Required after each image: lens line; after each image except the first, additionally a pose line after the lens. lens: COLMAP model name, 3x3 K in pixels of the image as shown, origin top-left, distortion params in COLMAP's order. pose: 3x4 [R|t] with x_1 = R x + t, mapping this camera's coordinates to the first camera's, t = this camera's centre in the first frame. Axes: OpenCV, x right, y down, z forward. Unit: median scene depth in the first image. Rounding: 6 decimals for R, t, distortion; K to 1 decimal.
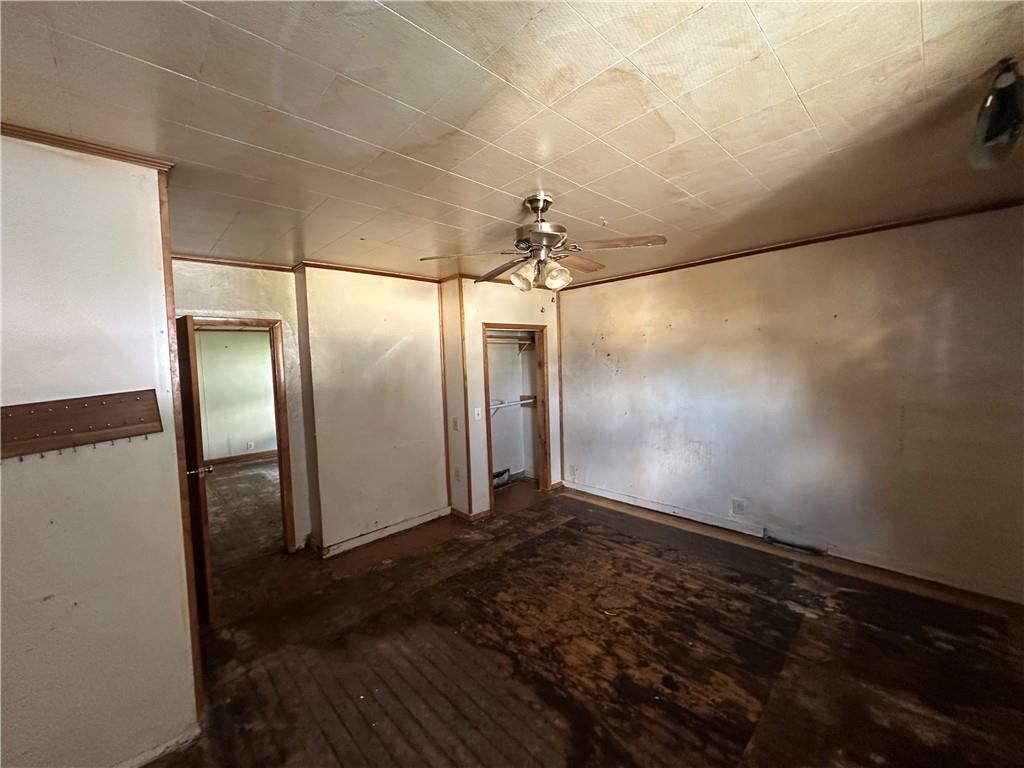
lens RADIAL K [[410.0, 0, 512.8], [0, 410.0, 382.6], [0, 0, 1]] dist [-0.004154, 0.000172]
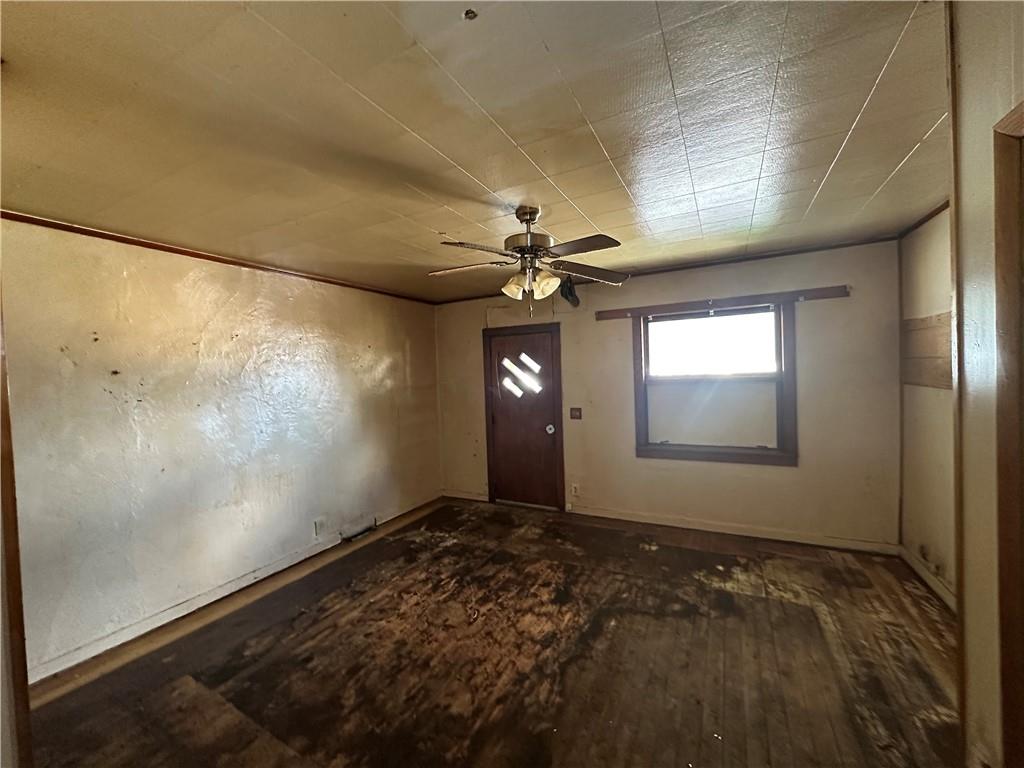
lens RADIAL K [[410.0, 0, 512.0], [0, 410.0, 381.3], [0, 0, 1]] dist [-0.004154, 0.000172]
pose [[-0.319696, 0.022378, 0.947256, -0.707540], [0.097338, 0.995208, 0.009341, -0.015900], [-0.942507, 0.095190, -0.320342, 1.082057]]
